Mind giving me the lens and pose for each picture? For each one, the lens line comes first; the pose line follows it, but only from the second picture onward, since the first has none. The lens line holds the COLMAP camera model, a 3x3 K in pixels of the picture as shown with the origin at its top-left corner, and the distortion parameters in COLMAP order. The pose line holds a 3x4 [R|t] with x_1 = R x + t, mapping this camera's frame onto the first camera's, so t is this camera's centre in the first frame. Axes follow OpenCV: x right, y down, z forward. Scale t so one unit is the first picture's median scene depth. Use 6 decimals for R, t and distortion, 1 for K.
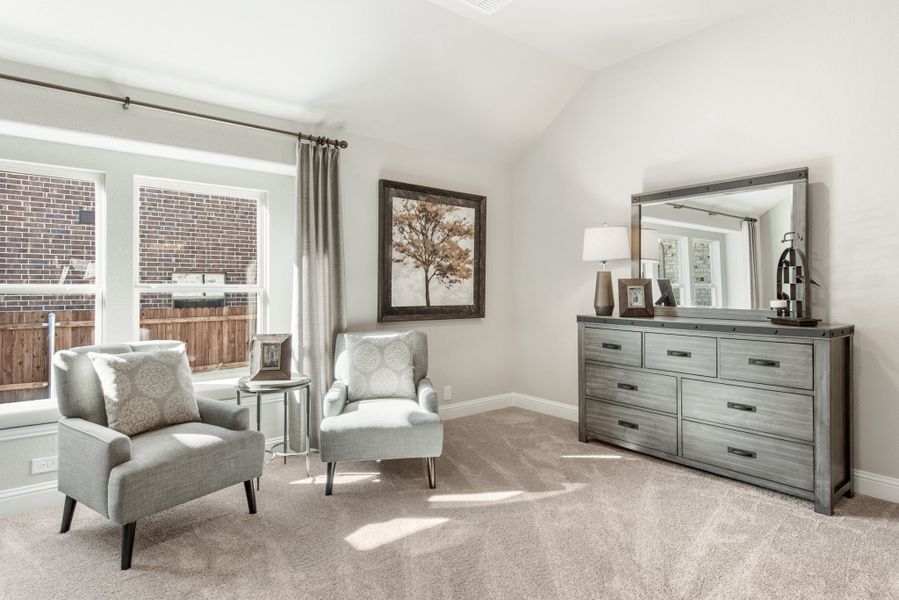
lens RADIAL K [[502.5, 0, 452.9], [0, 502.5, 289.3], [0, 0, 1]] dist [0.009568, -0.002392]
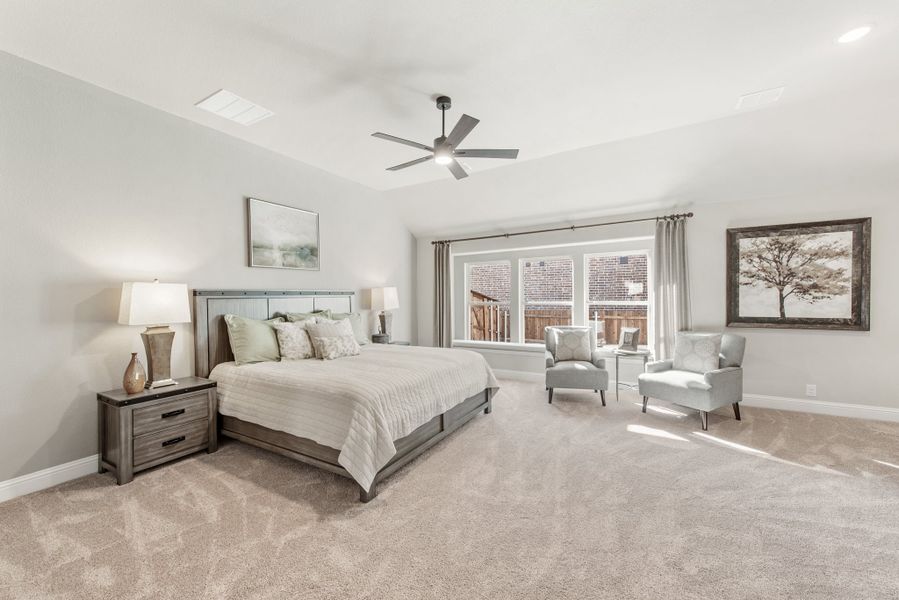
lens RADIAL K [[361.3, 0, 444.8], [0, 361.3, 301.3], [0, 0, 1]] dist [0.010039, -0.002434]
pose [[0.333199, 0.009734, -0.942806, 0.676339], [0.013850, 0.999788, 0.015217, -0.042308], [0.942755, -0.018128, 0.332994, -0.148844]]
